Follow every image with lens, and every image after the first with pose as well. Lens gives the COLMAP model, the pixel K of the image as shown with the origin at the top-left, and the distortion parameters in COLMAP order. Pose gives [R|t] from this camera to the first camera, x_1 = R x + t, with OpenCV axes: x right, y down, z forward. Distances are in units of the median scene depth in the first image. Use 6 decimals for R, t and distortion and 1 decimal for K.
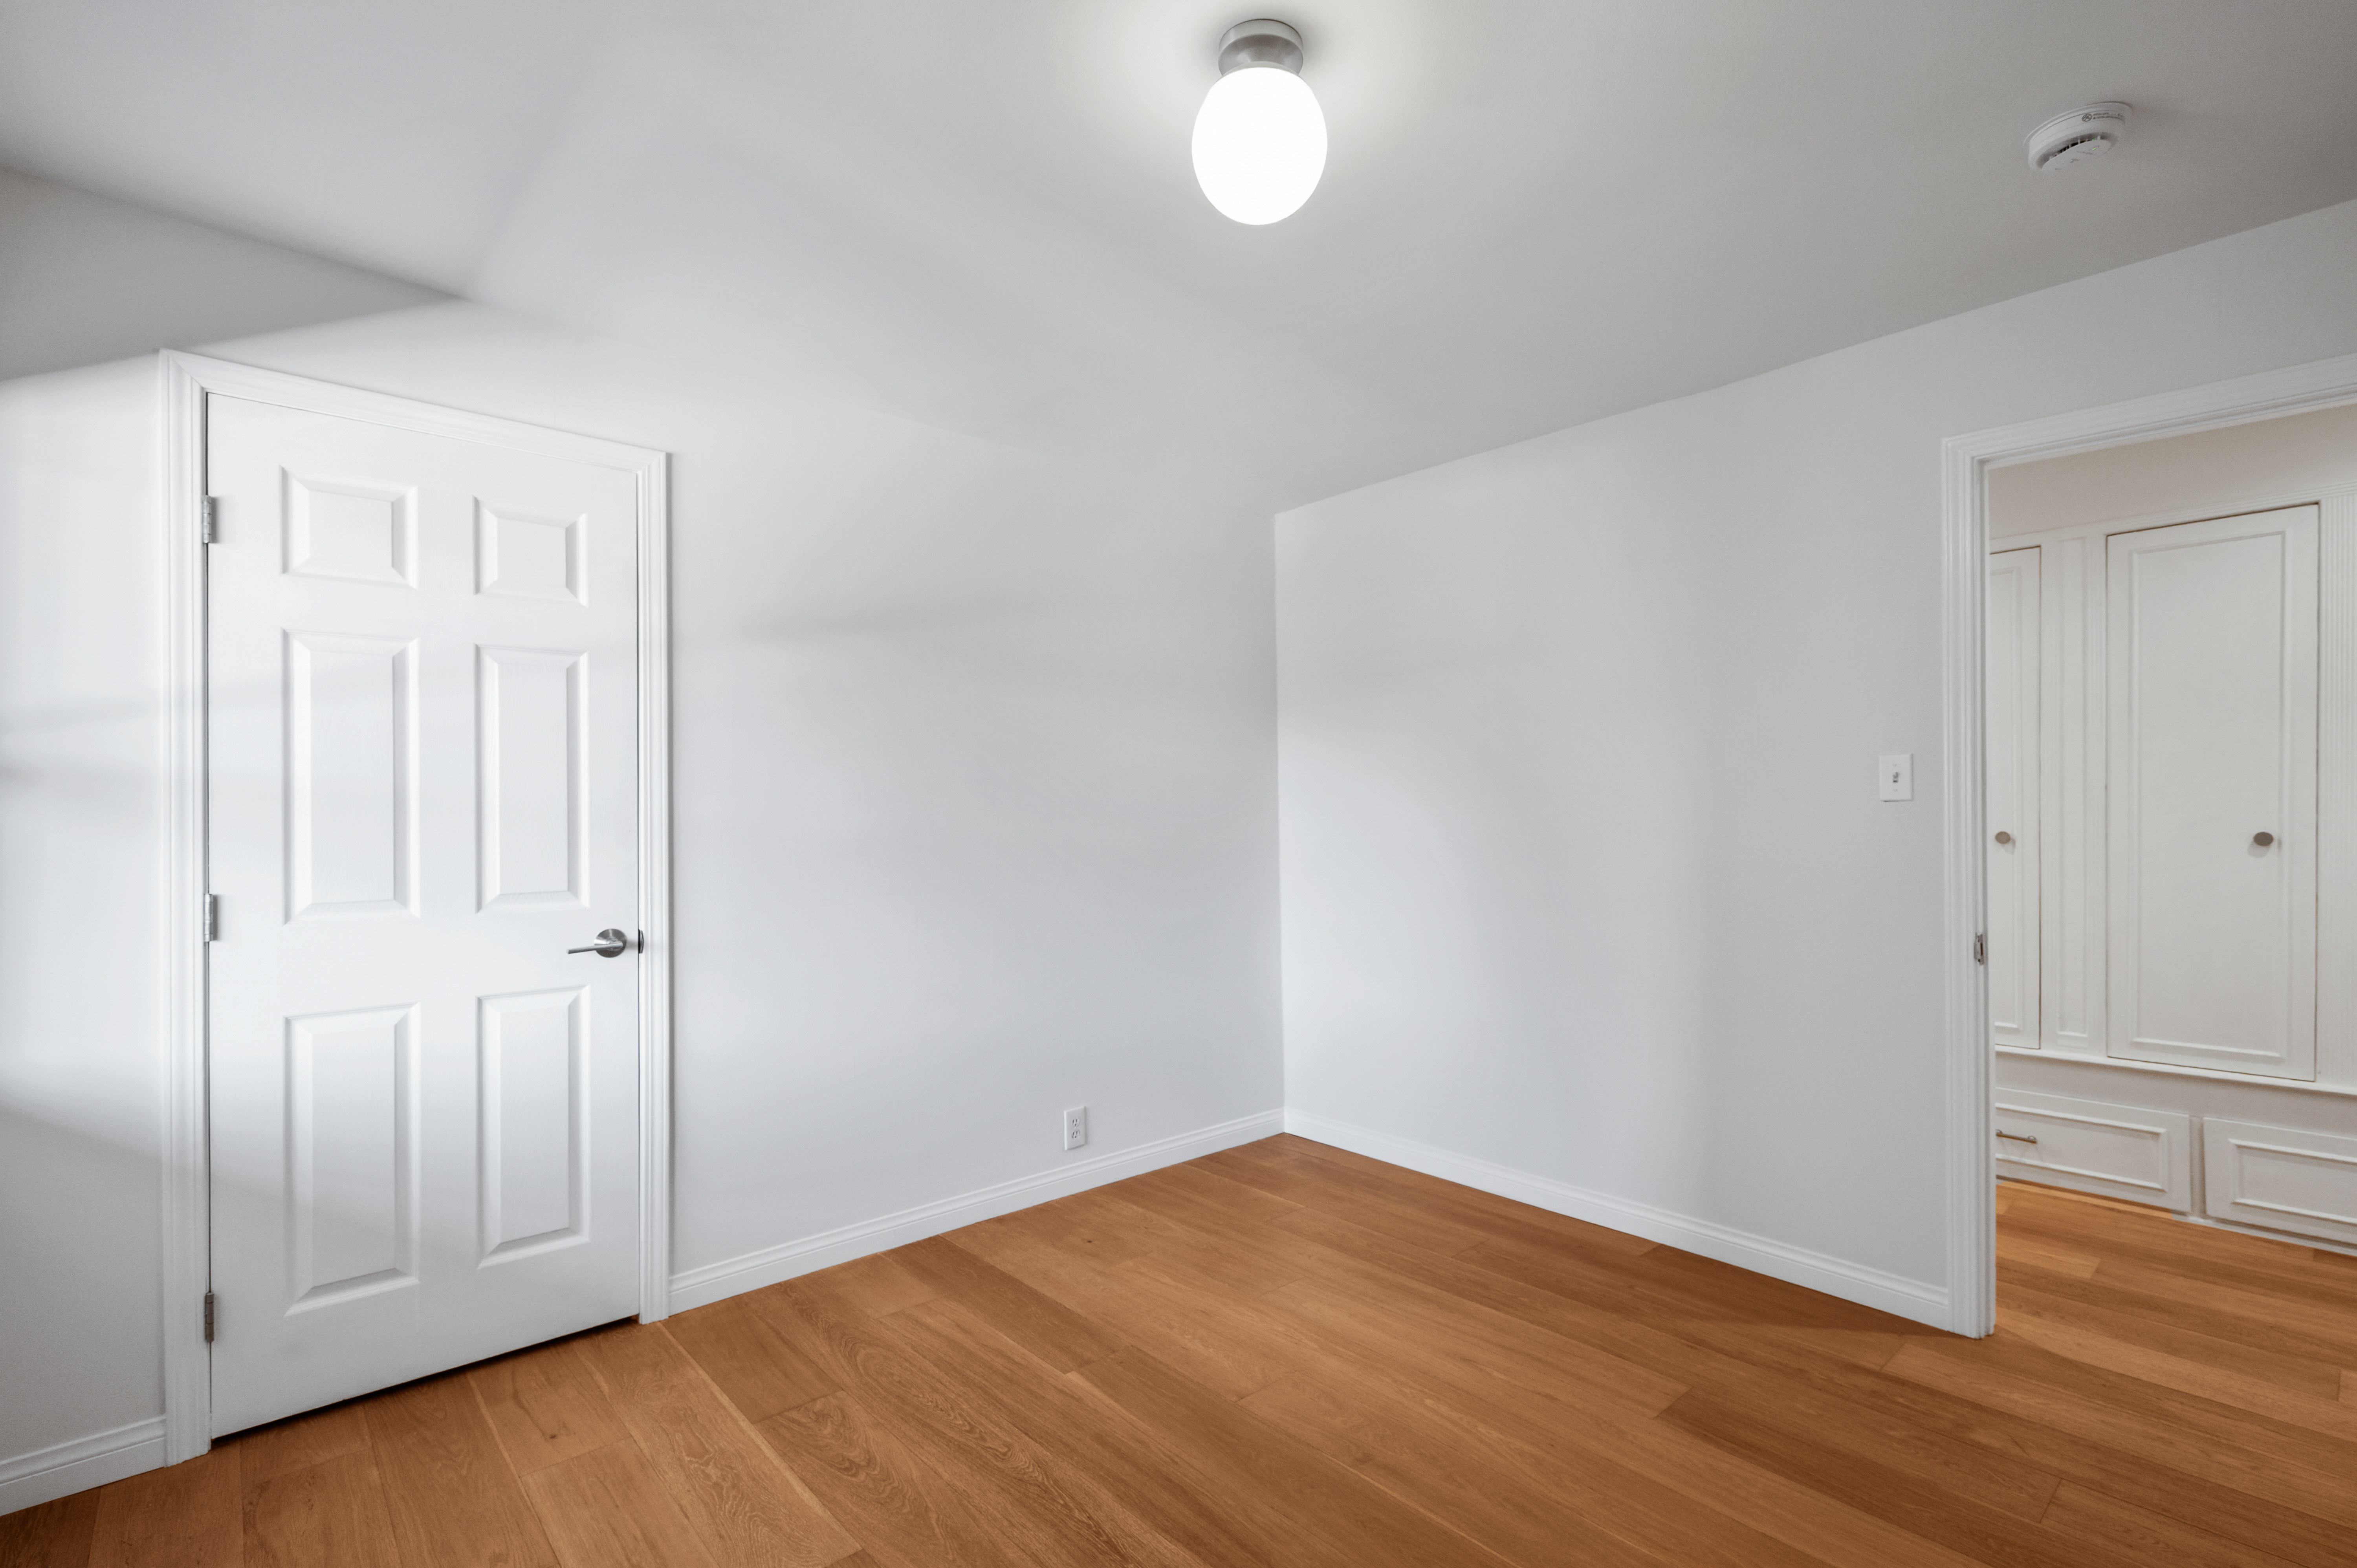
lens RADIAL K [[1065.7, 0, 1183.8], [0, 1065.7, 823.6], [0, 0, 1]] dist [-0.001638, -0.000477]
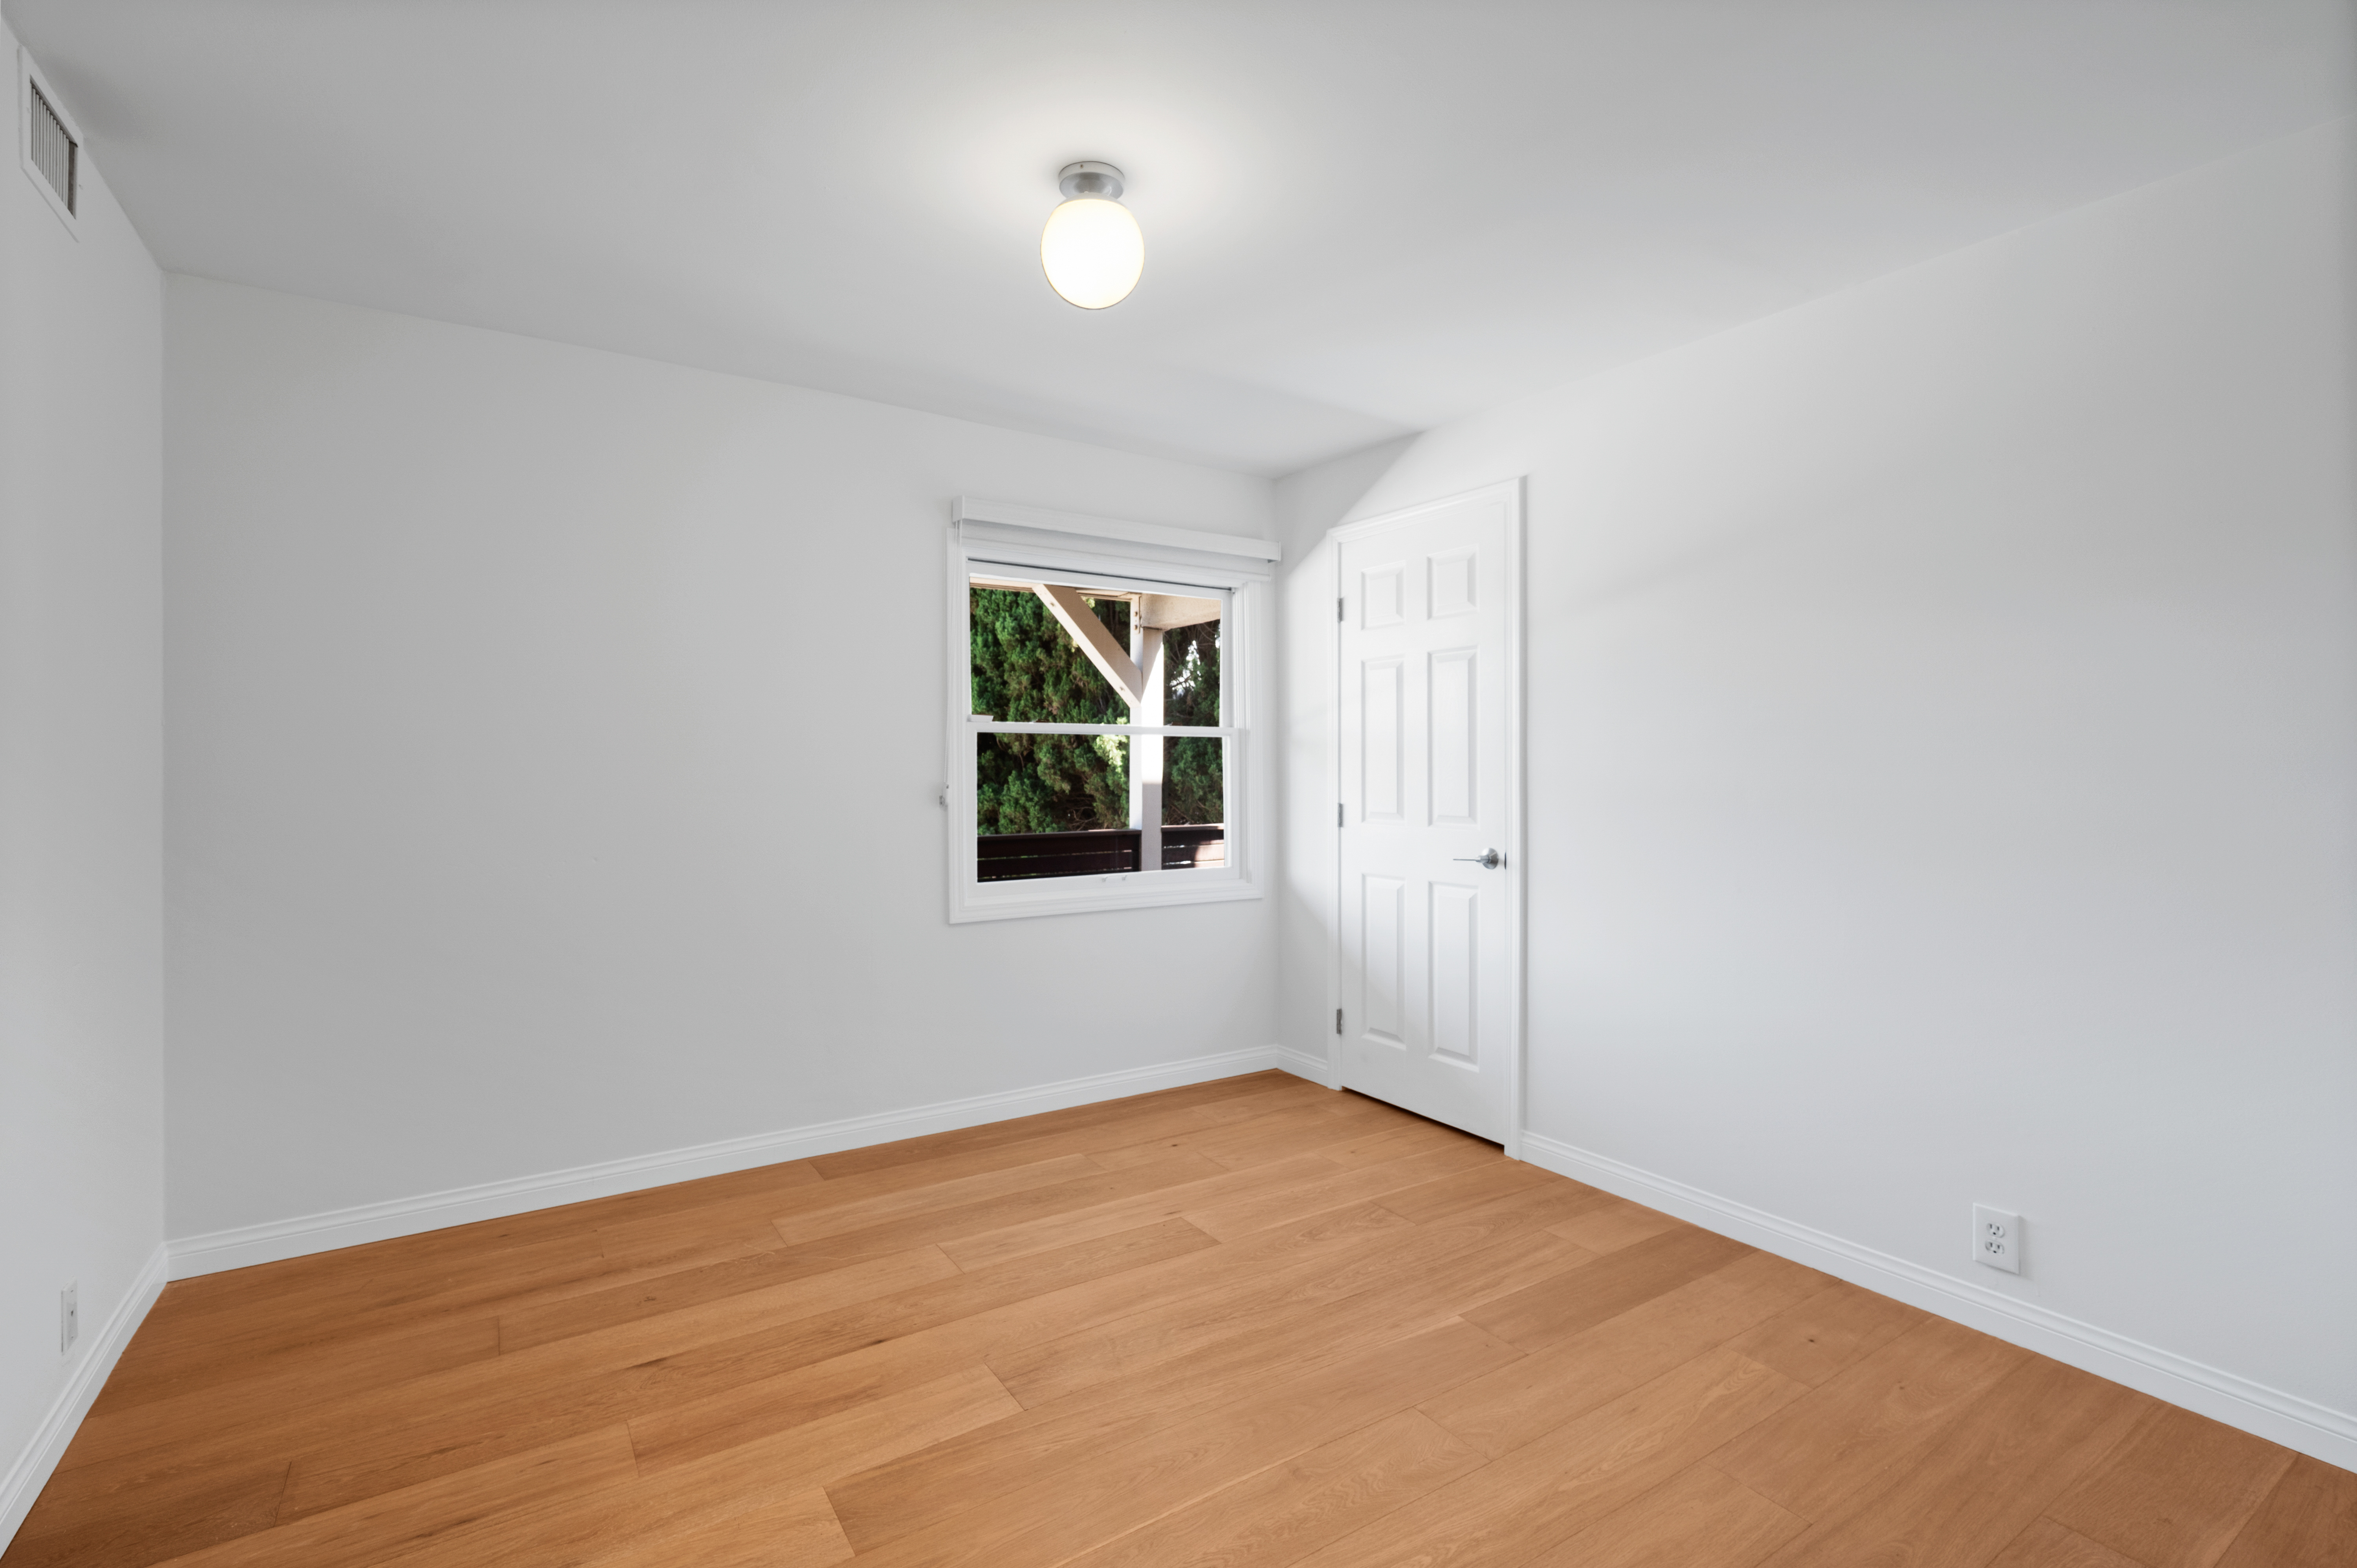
lens RADIAL K [[1083.1, 0, 1178.5], [0, 1083.1, 784.0], [0, 0, 1]] dist [0.000211, 0.000081]
pose [[-0.160417, 0.023248, -0.986775, 0.885710], [-0.003515, 0.999703, 0.024124, -0.013680], [0.987043, 0.007339, -0.160288, 0.846568]]
